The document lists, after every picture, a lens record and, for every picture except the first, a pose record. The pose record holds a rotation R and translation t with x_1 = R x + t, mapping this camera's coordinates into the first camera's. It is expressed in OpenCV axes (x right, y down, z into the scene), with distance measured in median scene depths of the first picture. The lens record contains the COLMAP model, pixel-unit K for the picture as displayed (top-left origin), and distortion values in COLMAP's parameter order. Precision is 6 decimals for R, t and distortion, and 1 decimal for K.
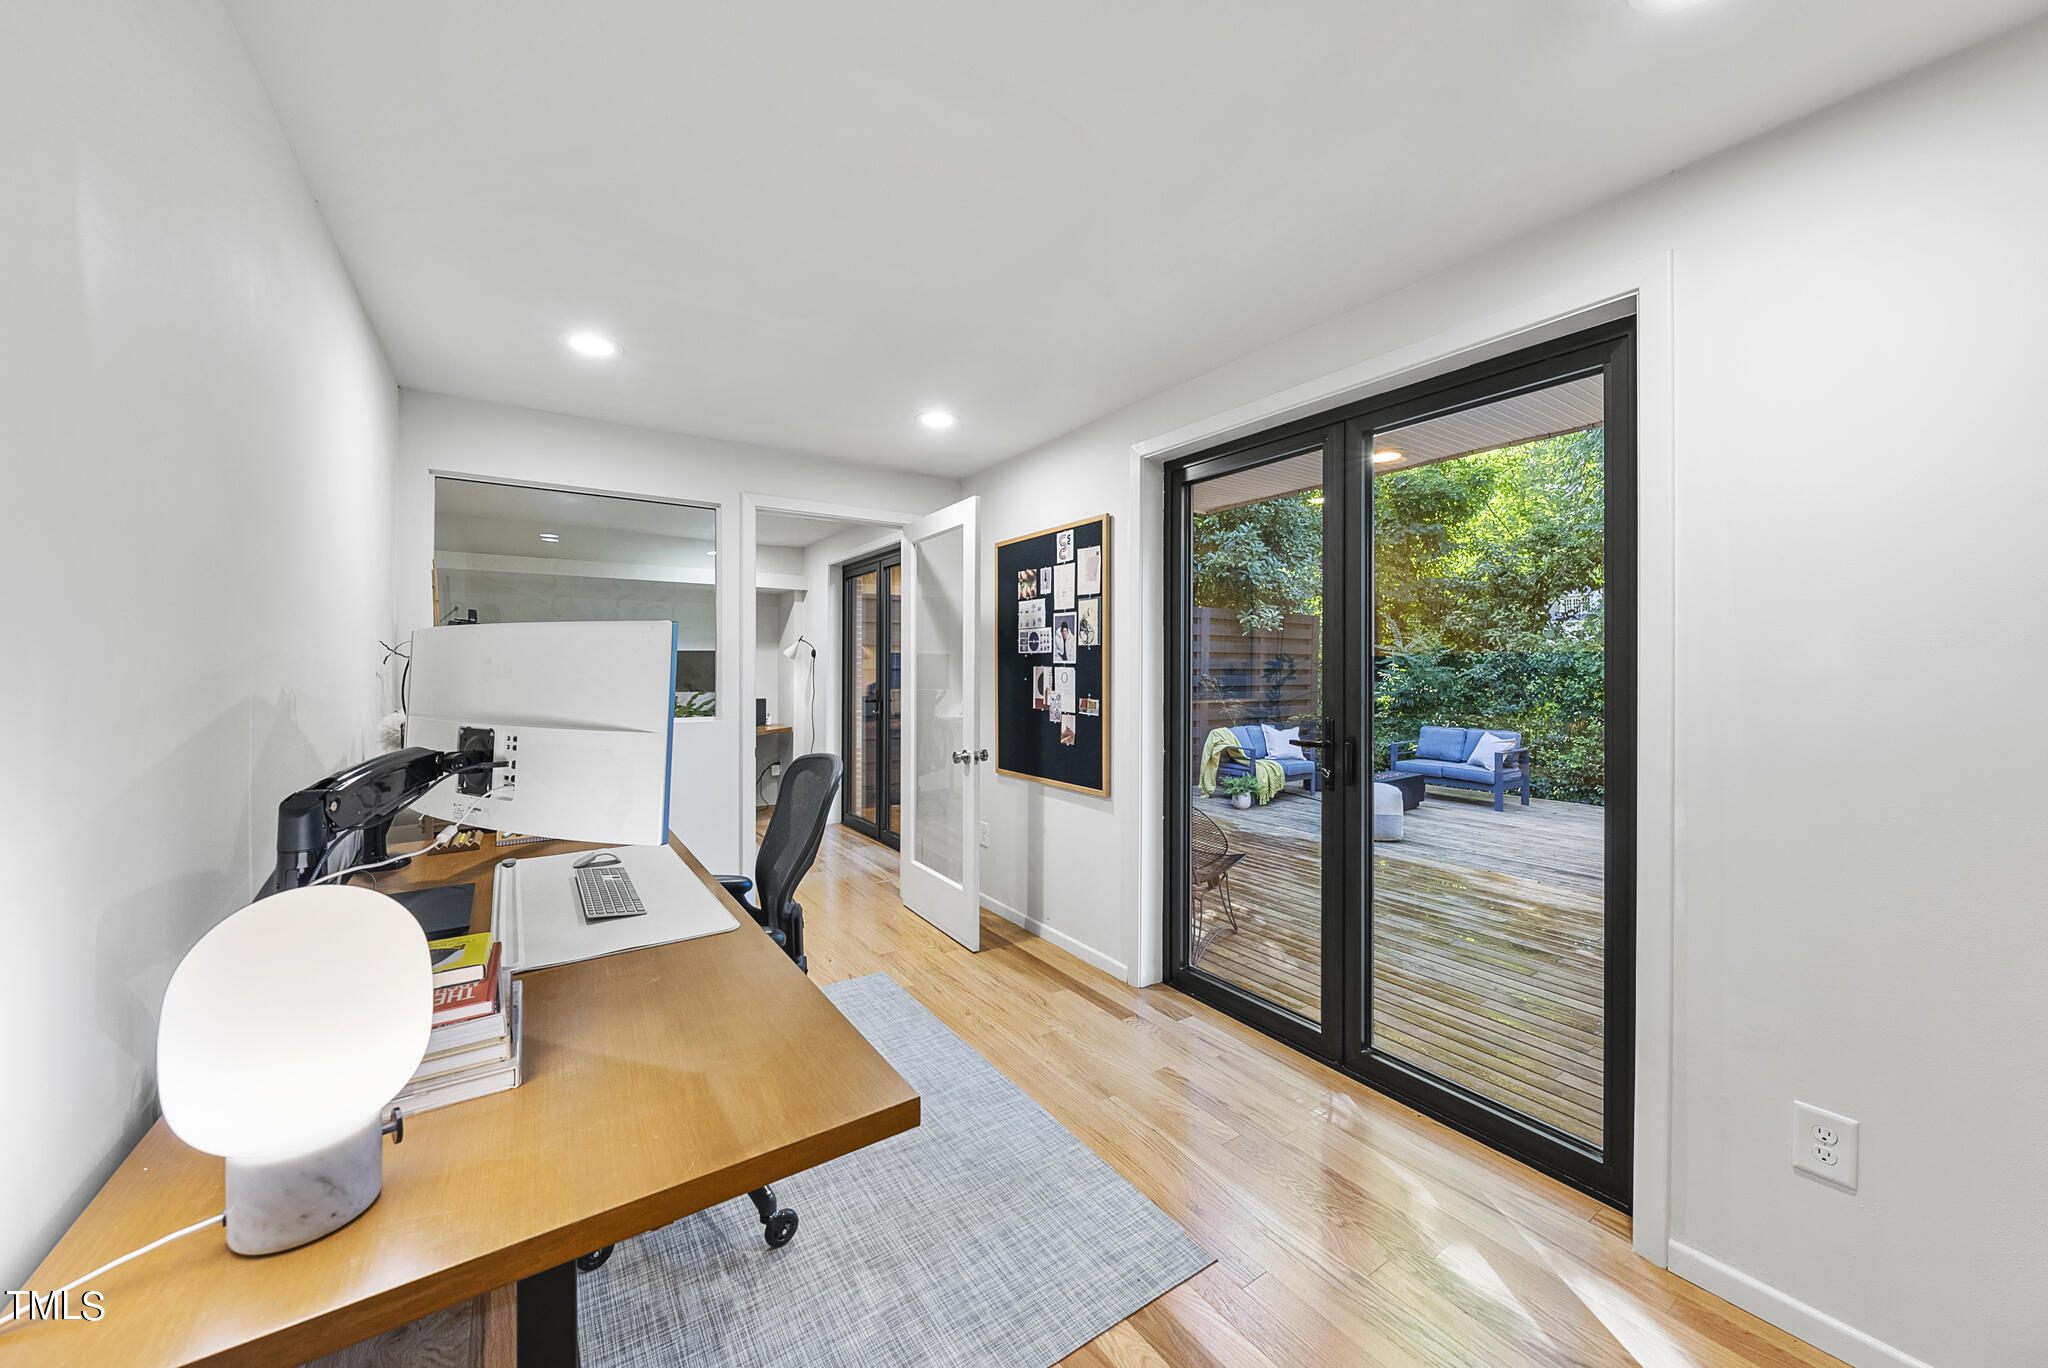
lens RADIAL K [[750.3, 0, 1065.8], [0, 750.3, 665.5], [0, 0, 1]] dist [-0.001491, 0.000451]
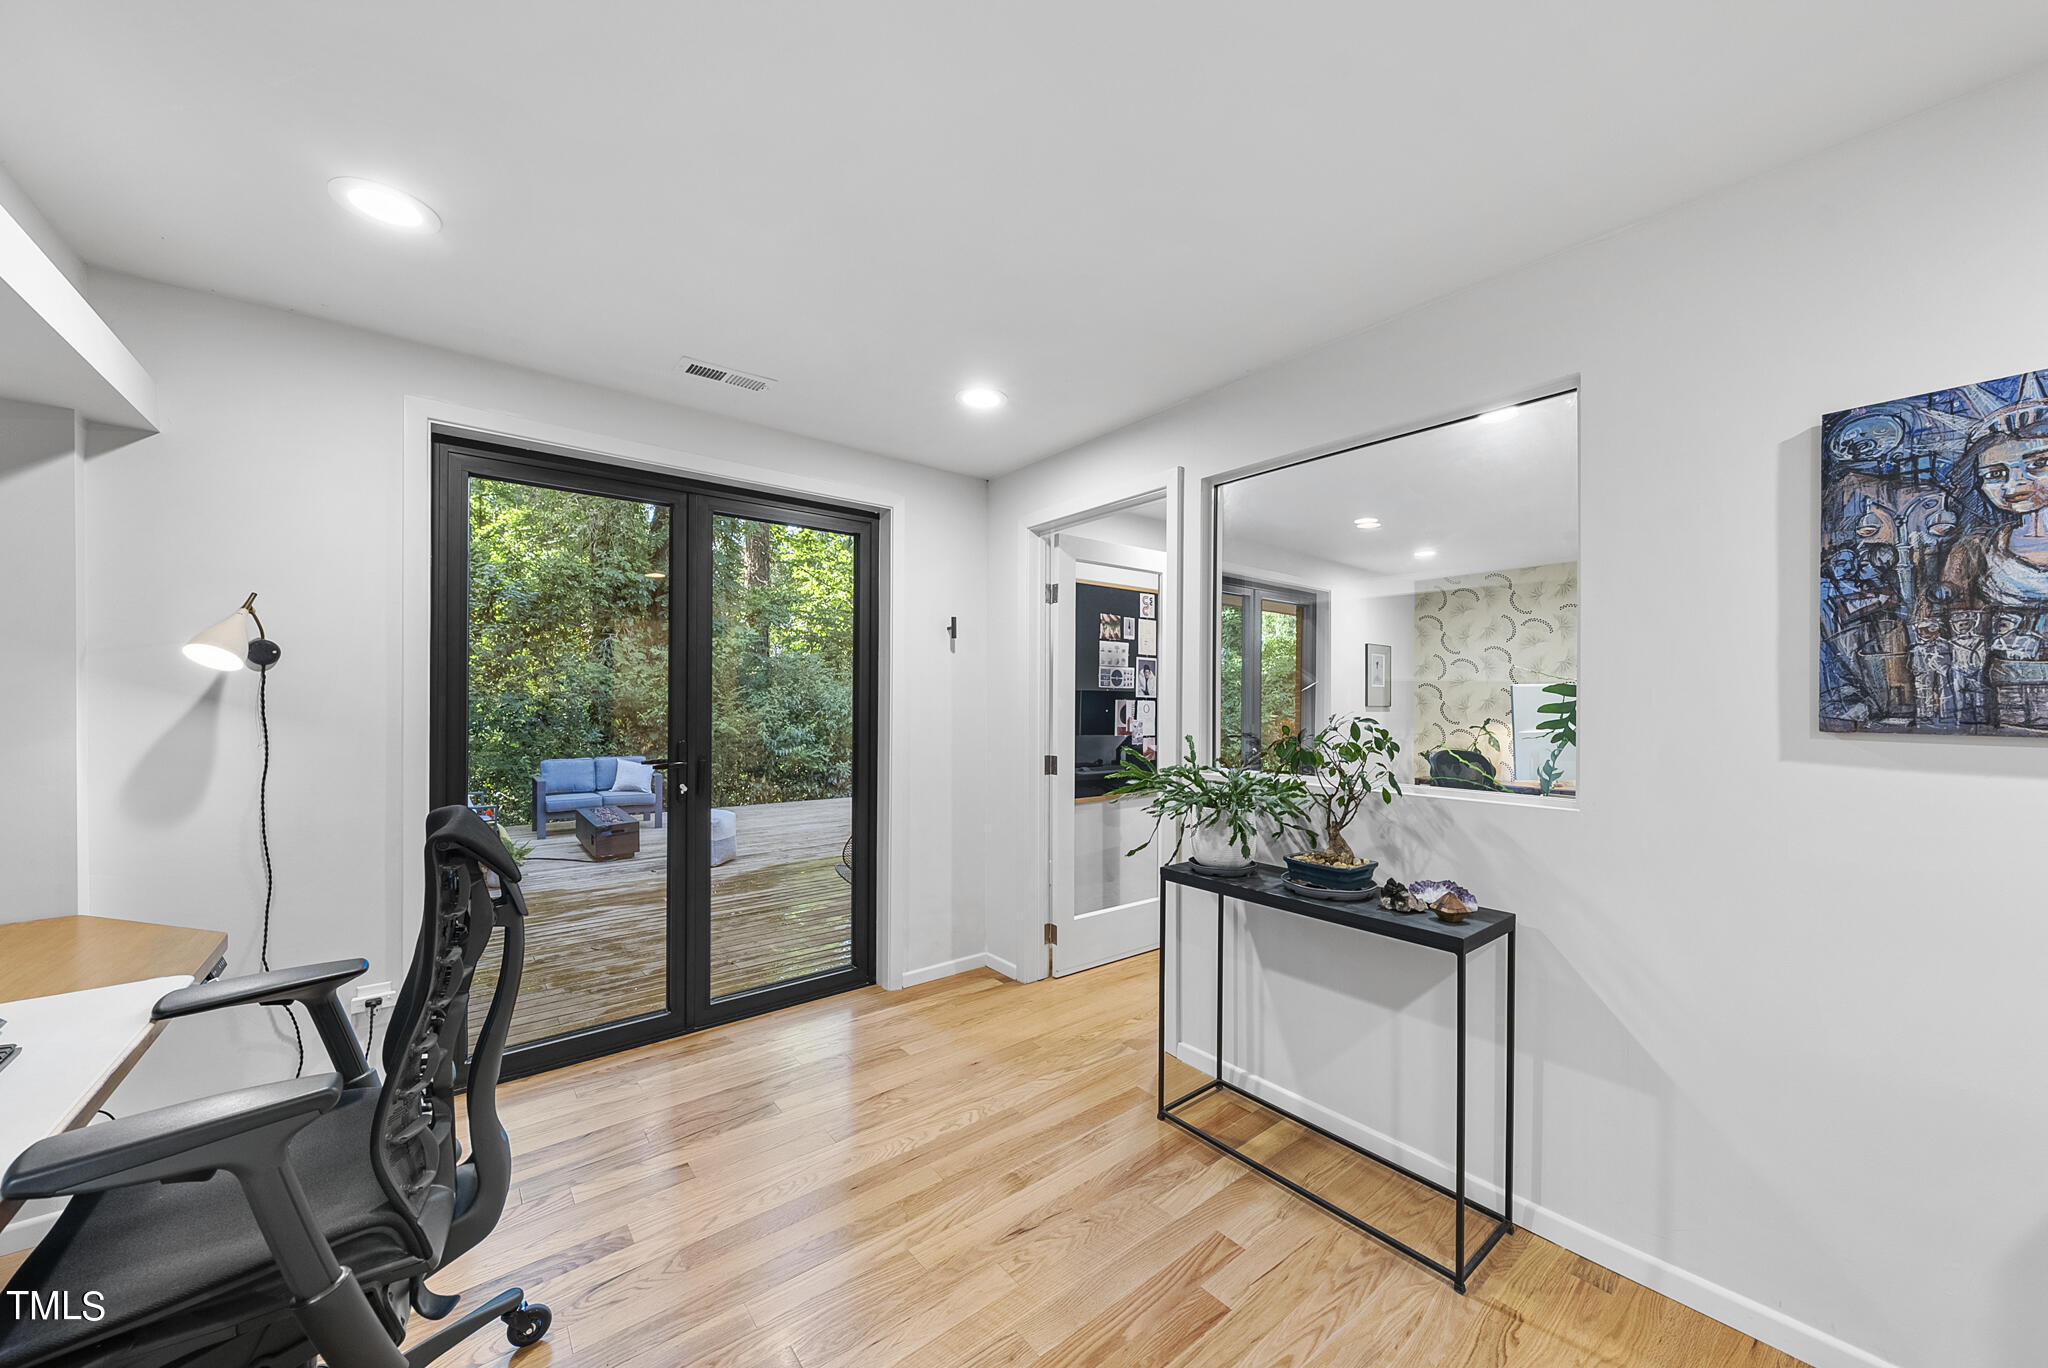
lens RADIAL K [[750.3, 0, 1020.5], [0, 750.3, 703.0], [0, 0, 1]] dist [-0.001491, 0.000451]
pose [[-0.043073, -0.010521, 0.999017, -1.229865], [-0.008092, 0.999915, 0.010182, -0.004433], [-0.999039, -0.007646, -0.043155, 1.235491]]
